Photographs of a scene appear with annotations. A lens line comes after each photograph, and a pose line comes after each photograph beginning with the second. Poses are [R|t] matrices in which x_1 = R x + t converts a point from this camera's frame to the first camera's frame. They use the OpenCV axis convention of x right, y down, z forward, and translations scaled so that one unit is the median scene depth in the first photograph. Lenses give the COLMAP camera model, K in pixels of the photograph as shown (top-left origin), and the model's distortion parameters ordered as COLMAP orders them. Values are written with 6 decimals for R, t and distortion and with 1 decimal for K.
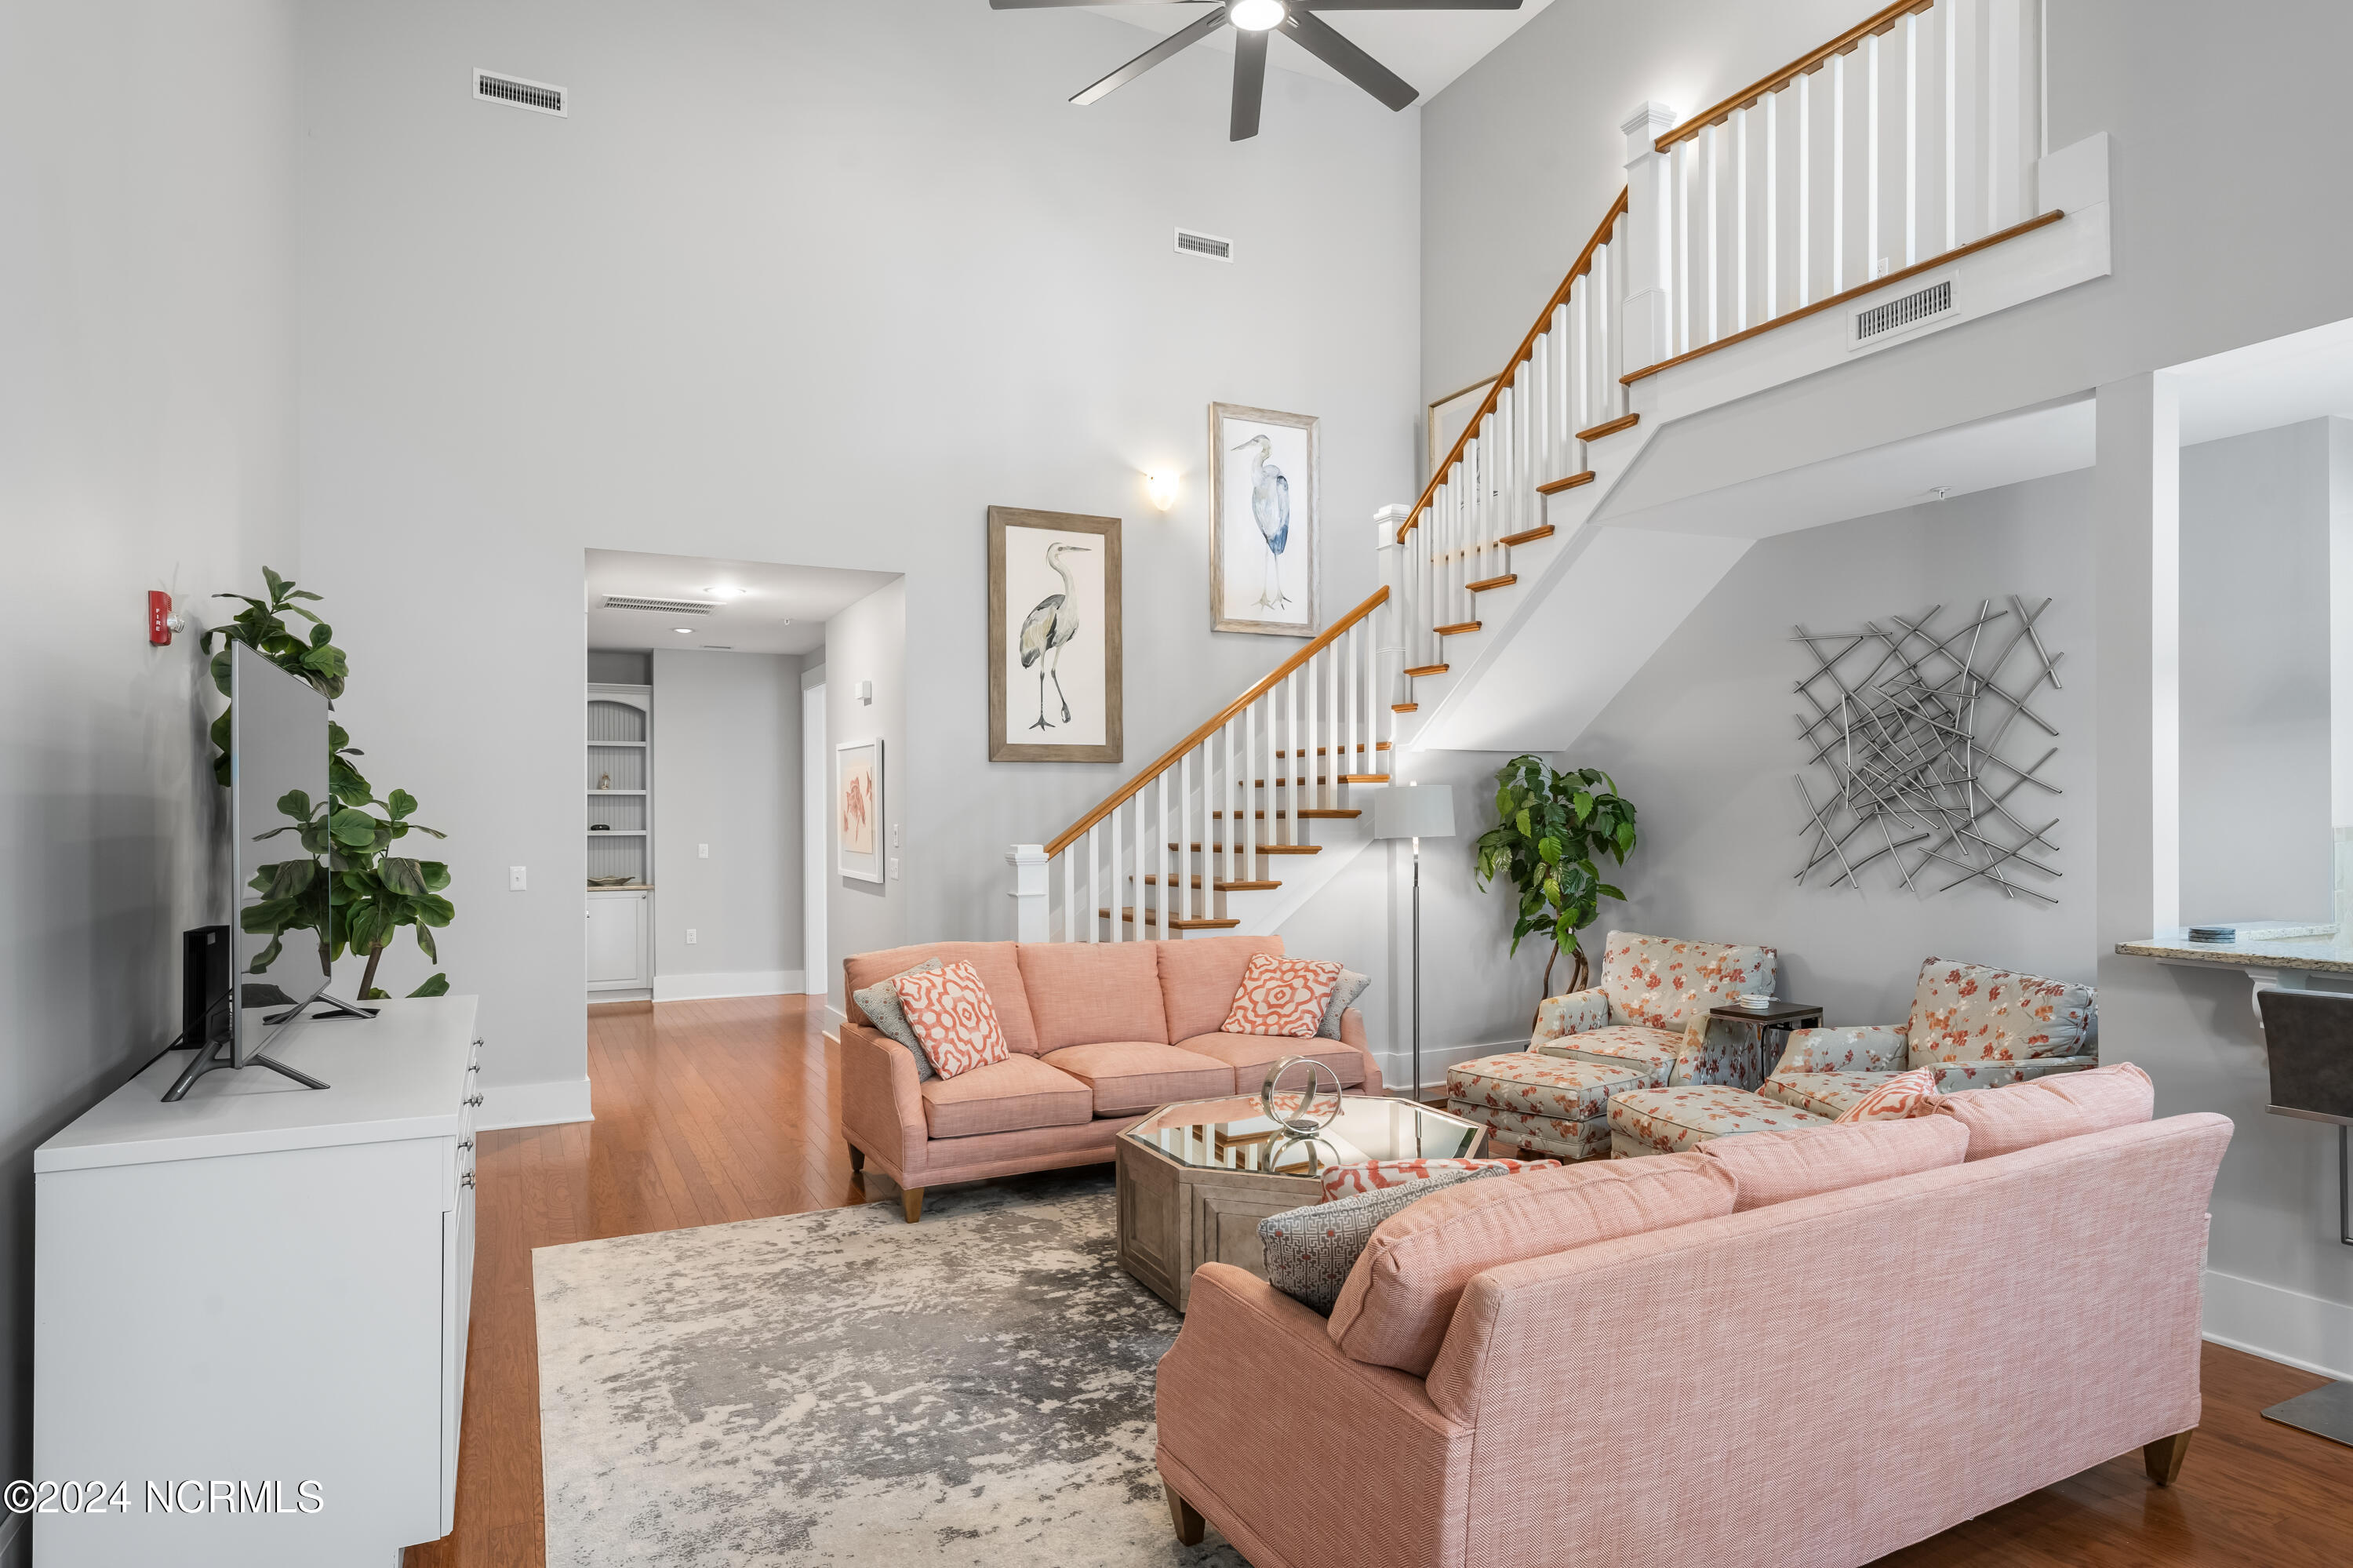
lens RADIAL K [[1335.9, 0, 1175.9], [0, 1335.9, 804.1], [0, 0, 1]] dist [0.005453, -0.001458]
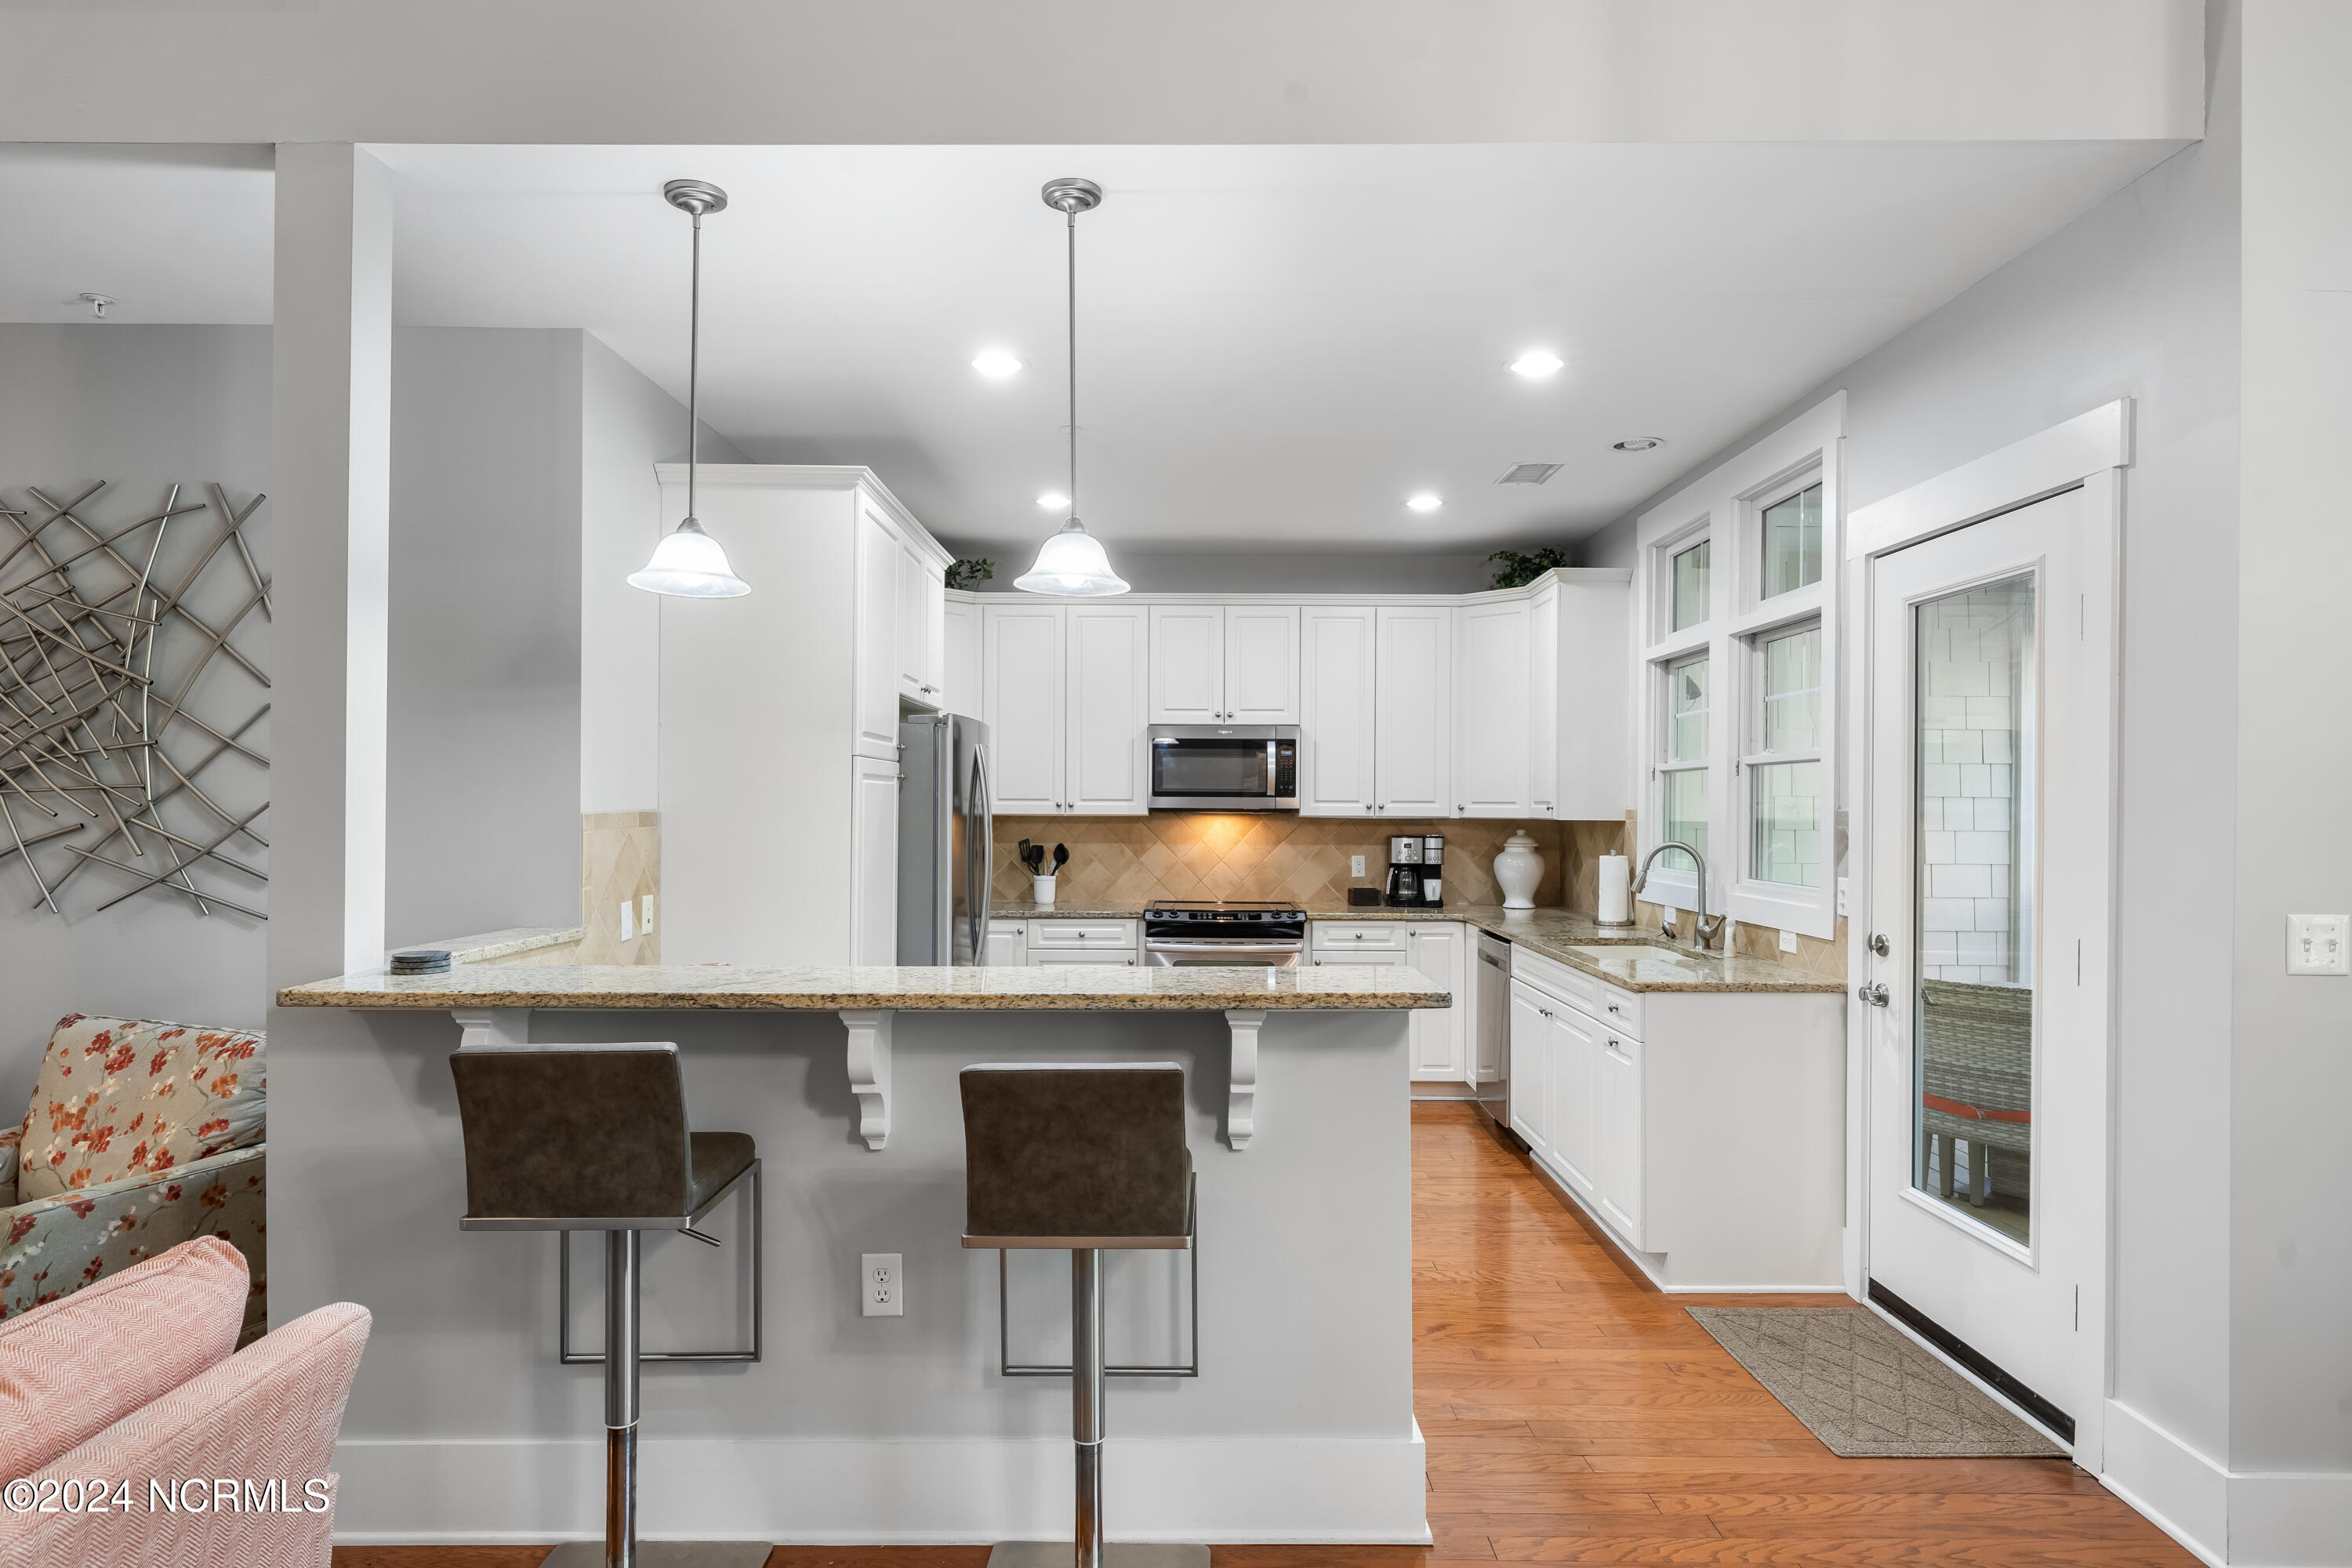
lens RADIAL K [[1335.3, 0, 1175.4], [0, 1335.3, 804.1], [0, 0, 1]] dist [0.005453, -0.001458]
pose [[0.456343, 0.007482, 0.889773, 0.212020], [-0.011649, 0.999929, -0.002434, 0.007097], [-0.889728, -0.009255, 0.456398, 0.210378]]
